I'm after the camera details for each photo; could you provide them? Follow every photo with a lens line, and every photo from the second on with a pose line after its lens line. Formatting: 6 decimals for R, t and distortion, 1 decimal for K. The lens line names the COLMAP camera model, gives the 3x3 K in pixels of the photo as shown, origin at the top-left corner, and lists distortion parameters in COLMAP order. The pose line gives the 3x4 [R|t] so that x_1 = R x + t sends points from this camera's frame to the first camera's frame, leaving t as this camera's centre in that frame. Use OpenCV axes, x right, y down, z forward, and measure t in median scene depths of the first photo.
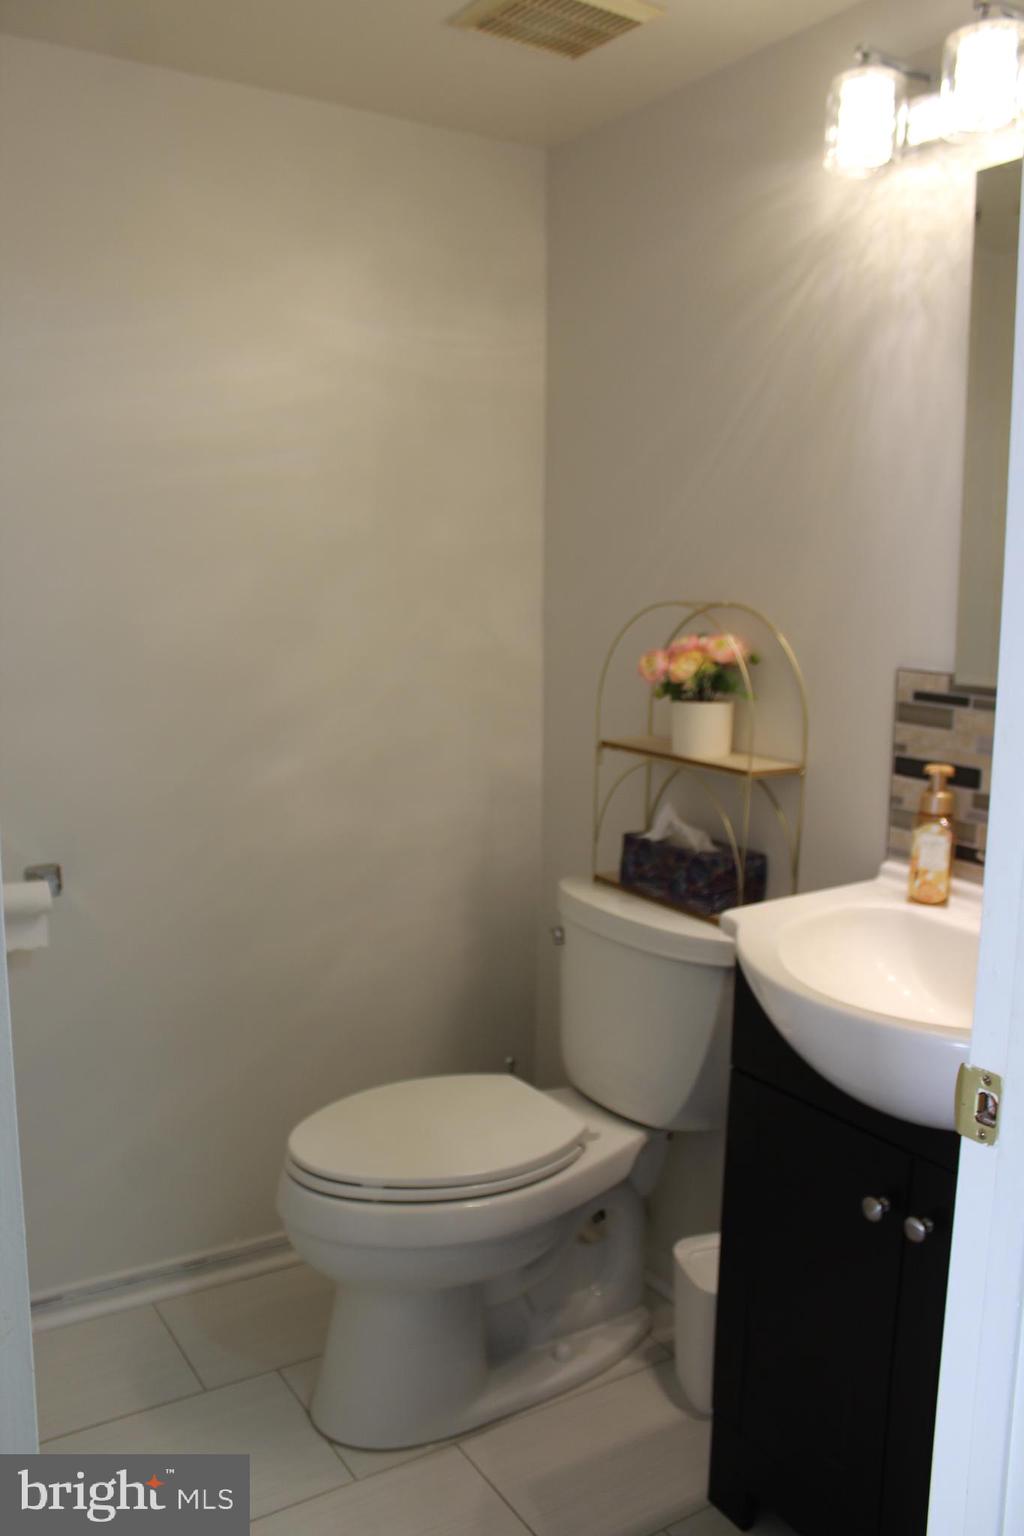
lens RADIAL K [[1242.8, 0, 512.0], [0, 1242.8, 768.0], [0, 0, 1]] dist [-0.162633, 0.149125]
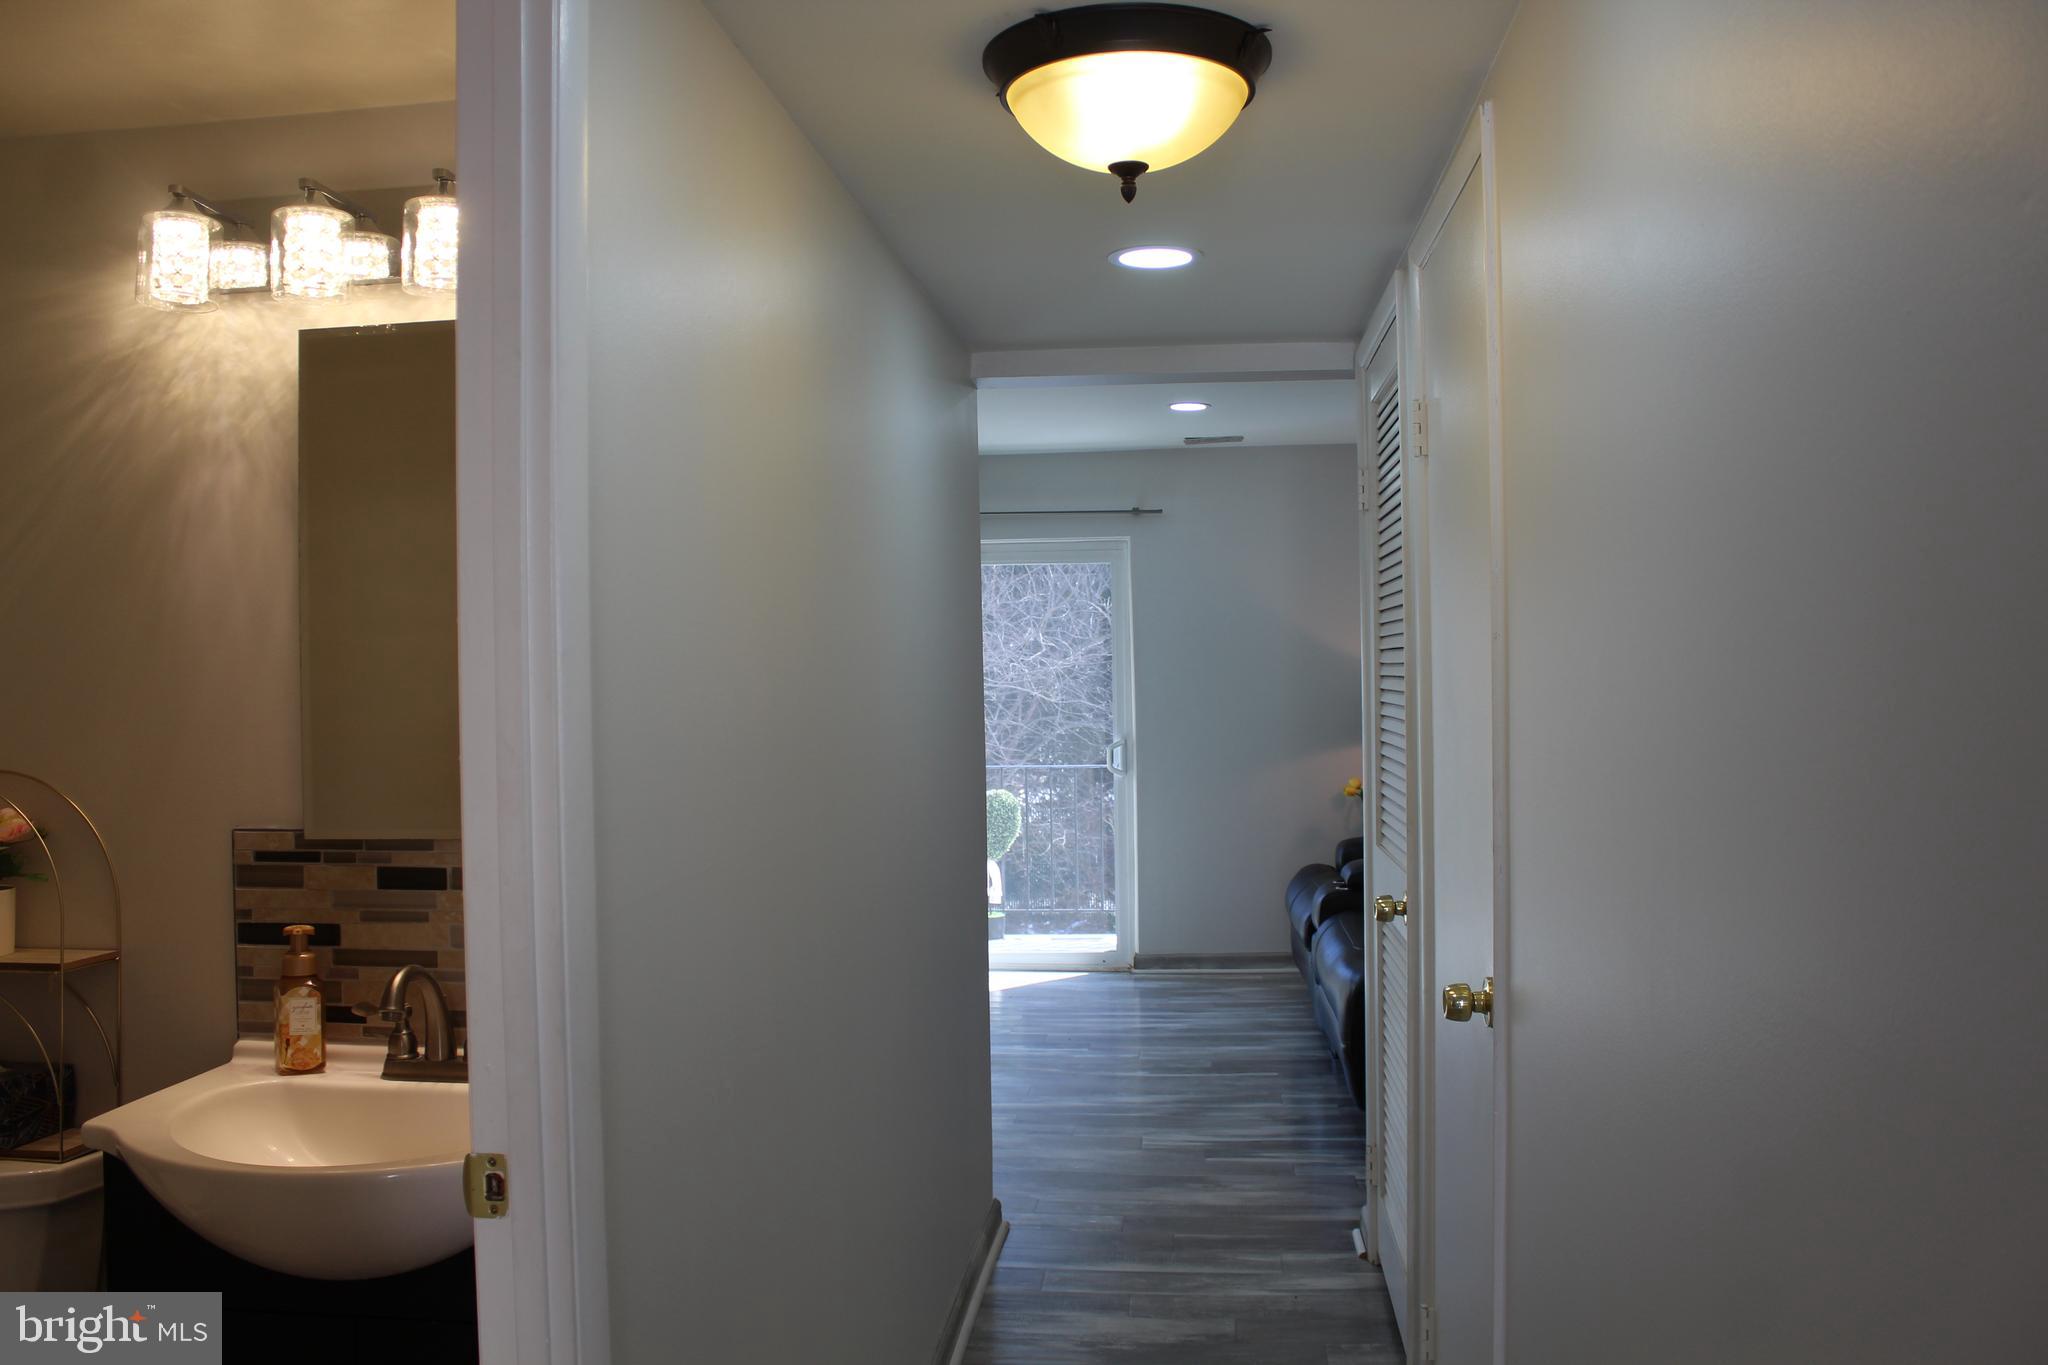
lens RADIAL K [[1657.1, 0, 1024.0], [0, 1657.1, 682.5], [0, 0, 1]] dist [-0.162633, 0.149125]
pose [[0.623712, -0.013861, 0.781532, -0.275861], [0.141955, 0.985225, -0.095816, 0.011799], [-0.768656, 0.170704, 0.616464, -0.246200]]
